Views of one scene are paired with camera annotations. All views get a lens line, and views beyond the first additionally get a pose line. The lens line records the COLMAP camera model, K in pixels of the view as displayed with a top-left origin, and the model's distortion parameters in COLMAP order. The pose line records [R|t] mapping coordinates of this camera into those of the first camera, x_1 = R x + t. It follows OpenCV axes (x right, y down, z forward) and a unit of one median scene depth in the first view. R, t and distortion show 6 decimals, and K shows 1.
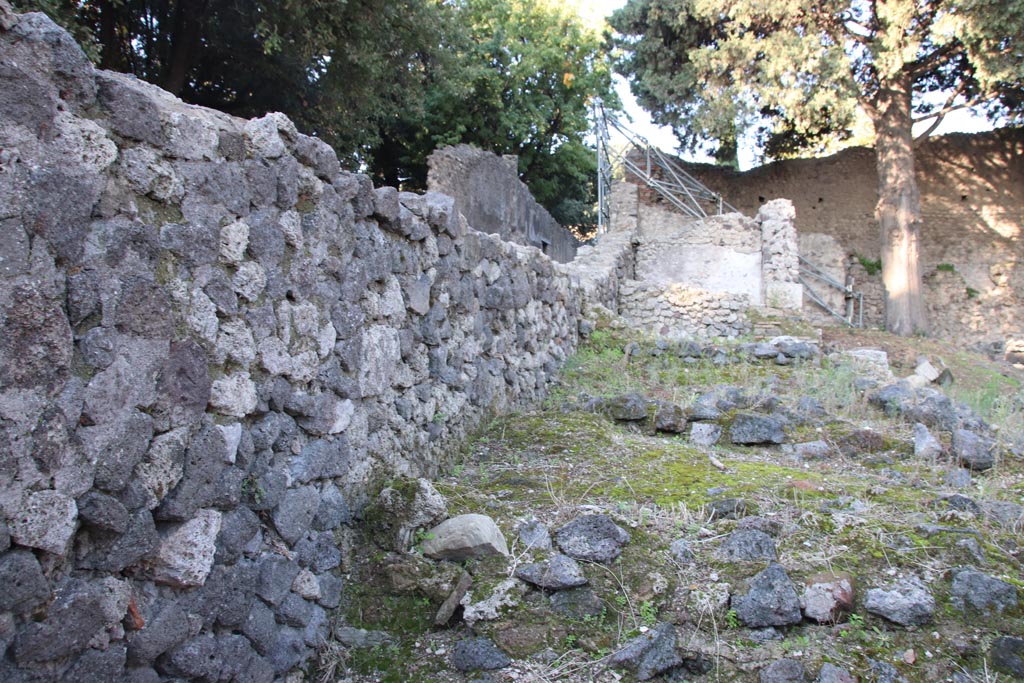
lens RADIAL K [[846.0, 0, 509.3], [0, 846.0, 345.9], [0, 0, 1]] dist [-0.149945, 0.145328]
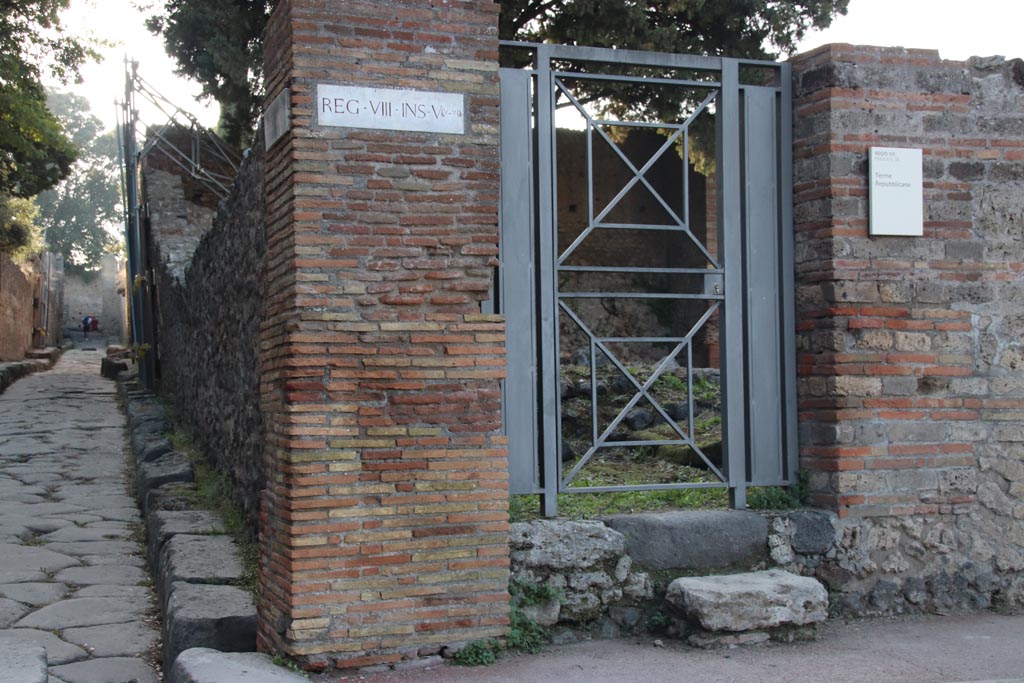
lens RADIAL K [[1417.1, 0, 512.0], [0, 1417.1, 341.5], [0, 0, 1]] dist [0.038232, 1.016808]
pose [[0.891599, -0.001204, 0.452824, -0.278193], [0.032741, 0.997551, -0.061813, 0.076716], [-0.451641, 0.069939, 0.889455, -0.450153]]
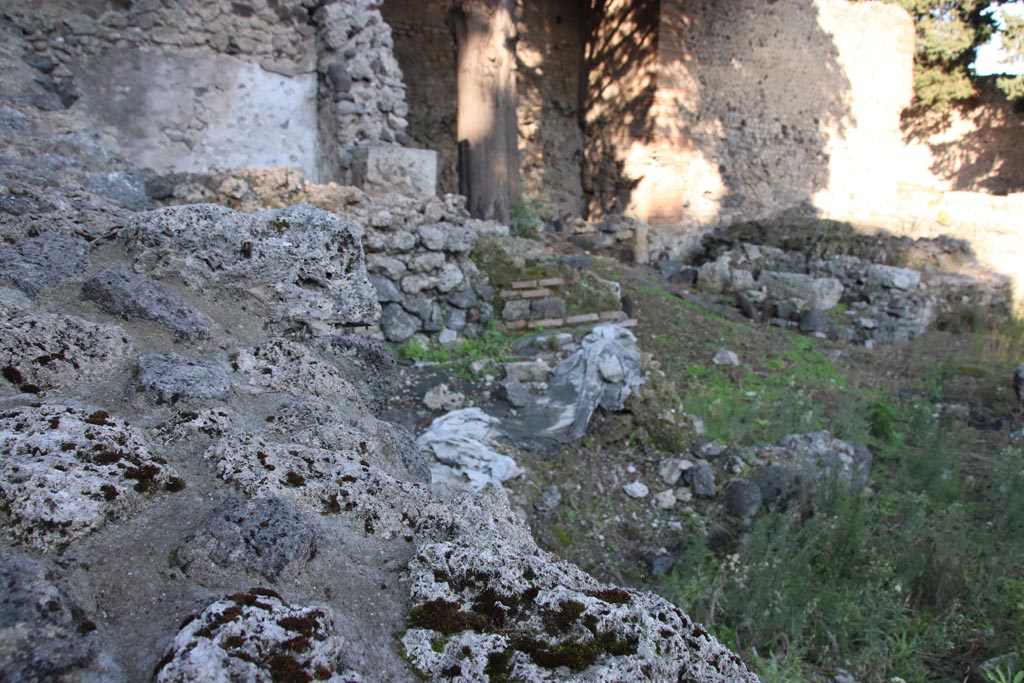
lens RADIAL K [[859.7, 0, 512.0], [0, 859.7, 341.5], [0, 0, 1]] dist [-0.139391, 0.155641]
pose [[0.704453, -0.142374, 0.695324, 0.047260], [0.003253, 0.980311, 0.197432, -0.087002], [-0.709743, -0.136820, 0.691046, 0.850781]]
